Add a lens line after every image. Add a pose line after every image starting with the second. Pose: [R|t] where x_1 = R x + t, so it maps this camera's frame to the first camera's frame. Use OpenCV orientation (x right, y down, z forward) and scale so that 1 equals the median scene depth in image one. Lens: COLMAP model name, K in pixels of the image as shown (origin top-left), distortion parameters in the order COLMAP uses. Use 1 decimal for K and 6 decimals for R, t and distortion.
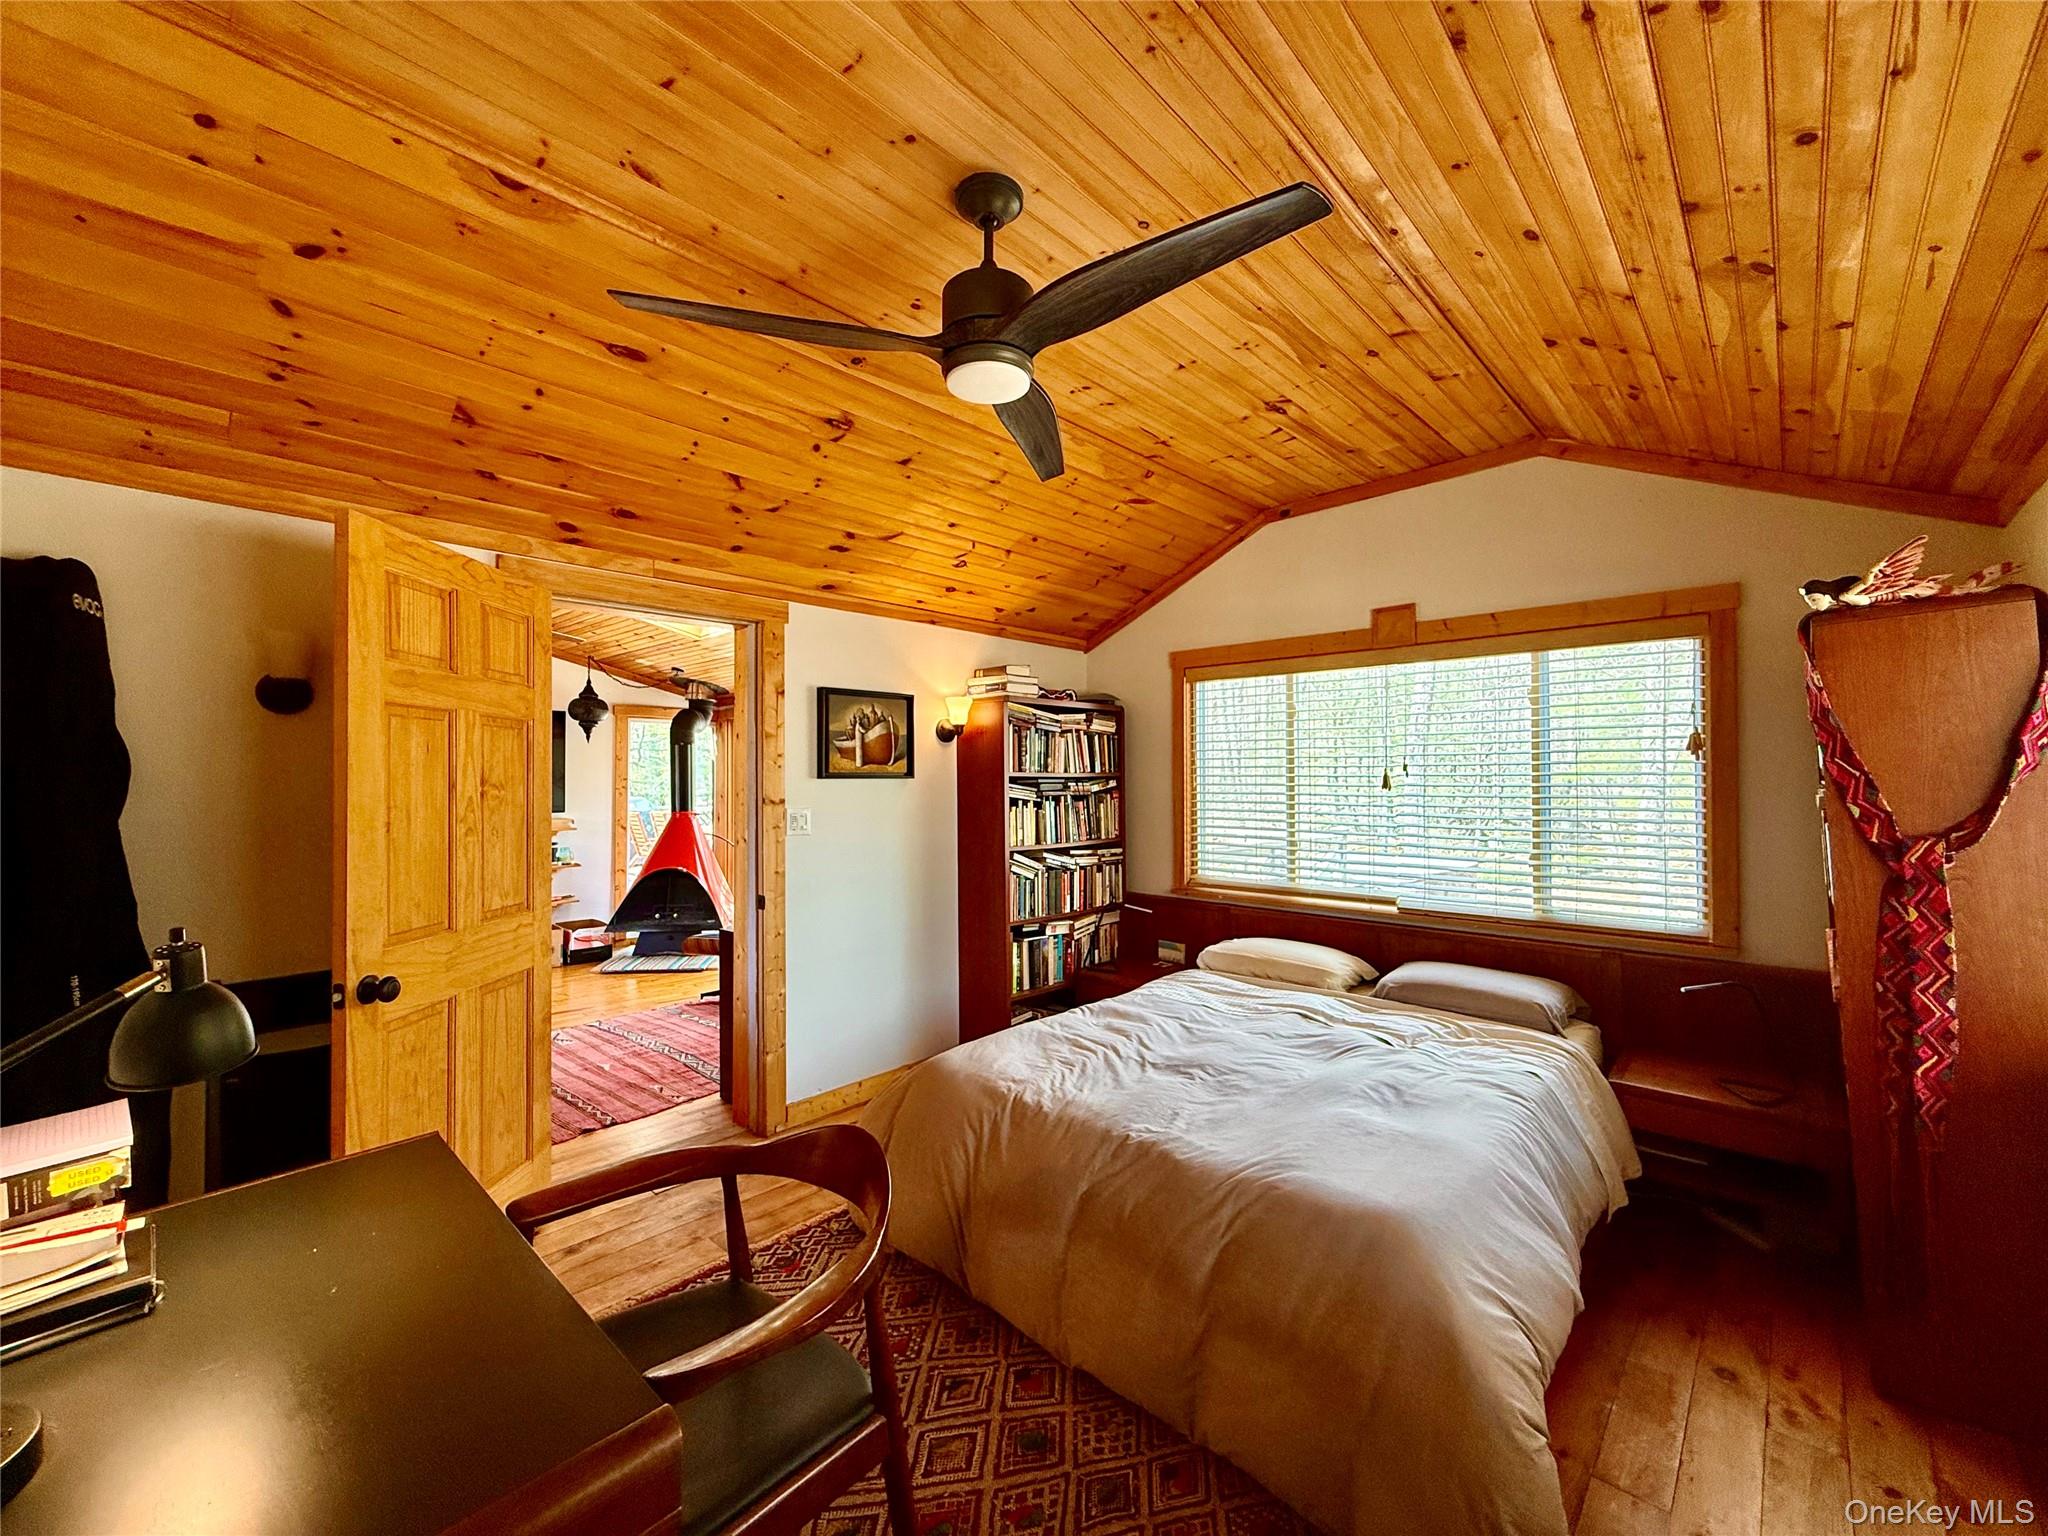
lens RADIAL K [[817.0, 0, 1017.4], [0, 817.0, 763.7], [0, 0, 1]] dist [0.001048, -0.000101]
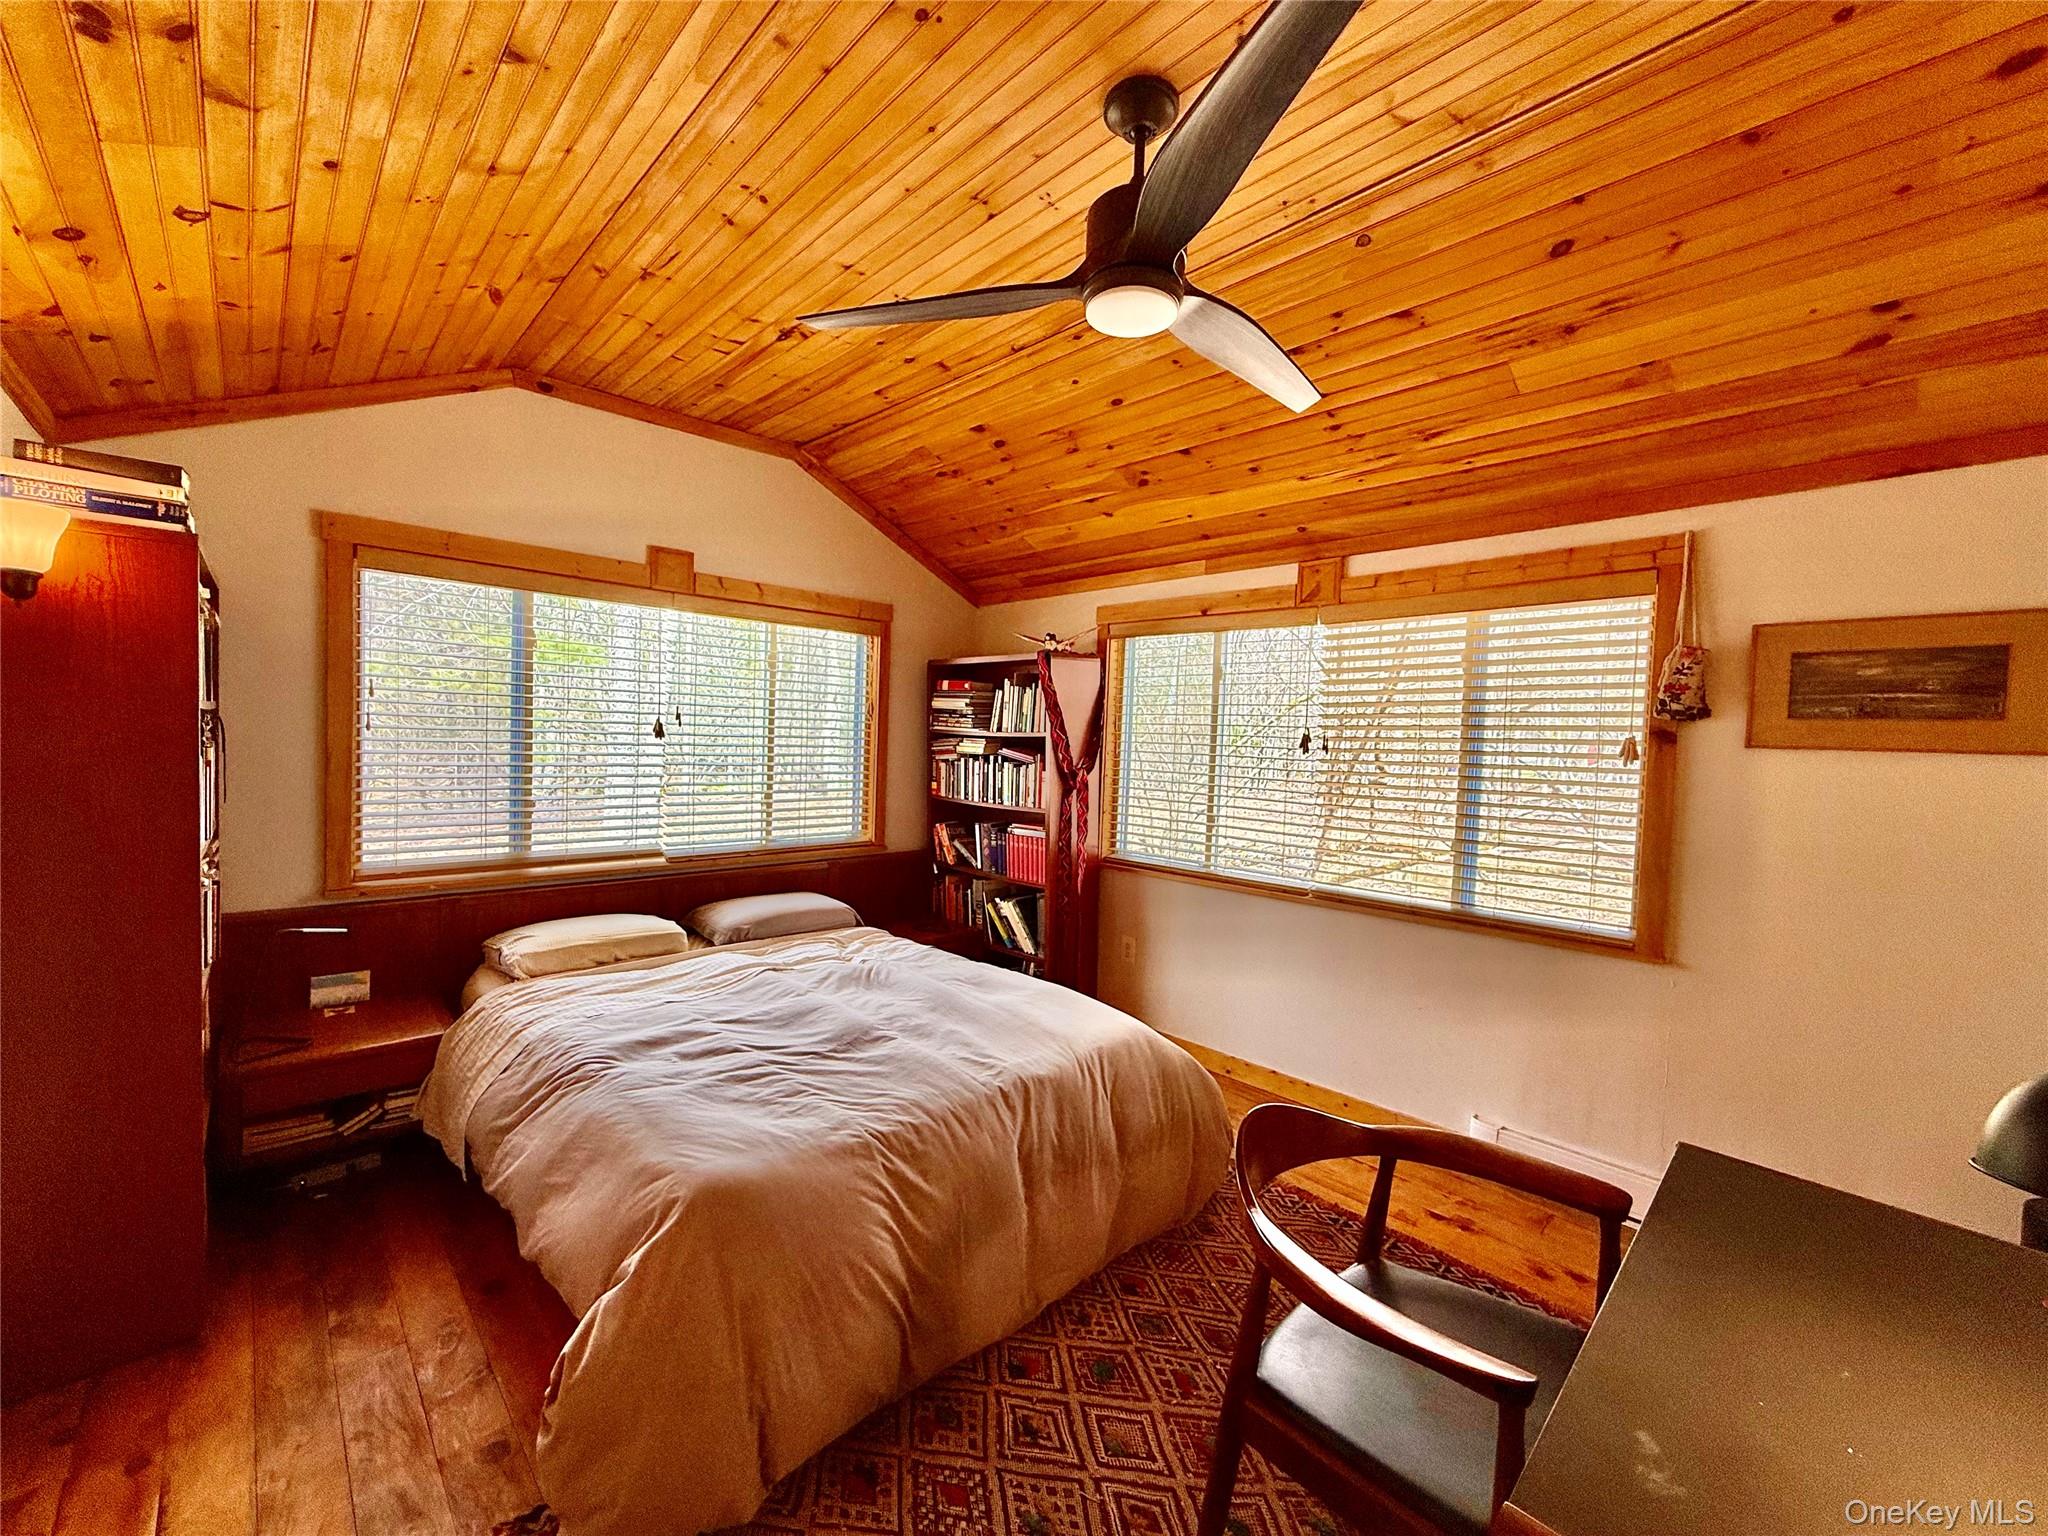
lens RADIAL K [[817.0, 0, 1017.4], [0, 817.0, 763.7], [0, 0, 1]] dist [0.001048, -0.000101]
pose [[0.047398, -0.029962, 0.998427, -0.619640], [-0.050603, 0.998195, 0.032357, 0.011462], [-0.997593, -0.052057, 0.045796, 0.672953]]
